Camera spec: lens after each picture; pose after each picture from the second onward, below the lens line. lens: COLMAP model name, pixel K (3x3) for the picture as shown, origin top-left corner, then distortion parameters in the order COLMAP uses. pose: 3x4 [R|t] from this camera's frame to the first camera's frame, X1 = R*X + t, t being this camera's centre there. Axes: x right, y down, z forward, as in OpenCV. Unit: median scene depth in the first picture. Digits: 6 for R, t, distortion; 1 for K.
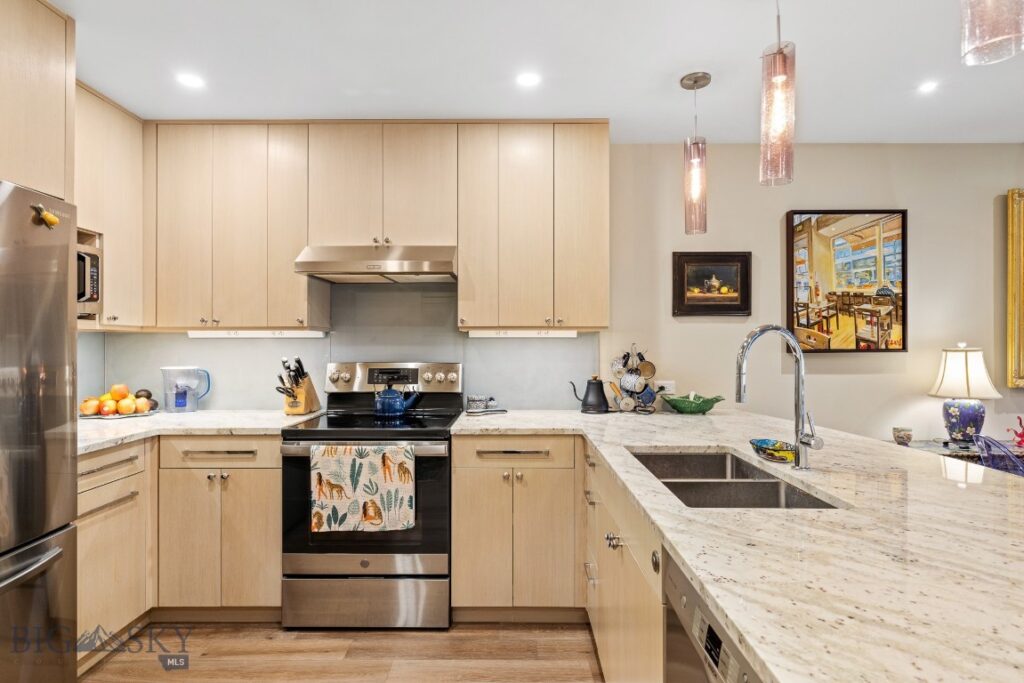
lens RADIAL K [[532.3, 0, 510.8], [0, 532.3, 342.1], [0, 0, 1]] dist [0.003478, 0.000958]
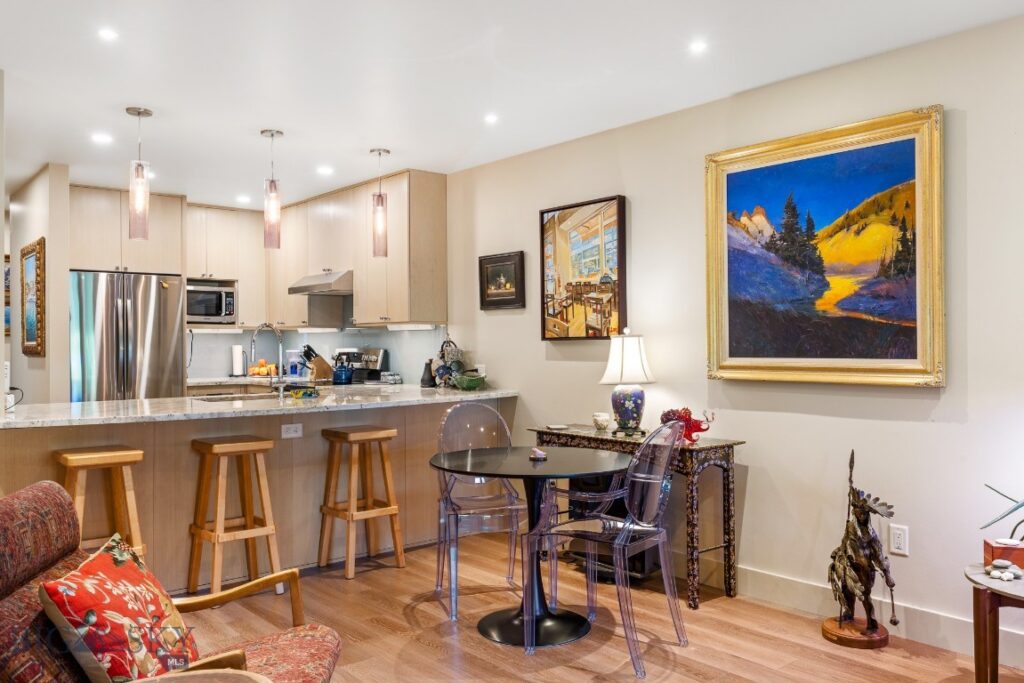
lens RADIAL K [[824.0, 0, 512.1], [0, 824.0, 339.5], [0, 0, 1]] dist [-0.008888, -0.000344]
pose [[0.646095, -0.005051, -0.763240, 1.770557], [0.008435, 0.999964, 0.000522, 0.016434], [0.763210, -0.006775, 0.646114, -0.138539]]
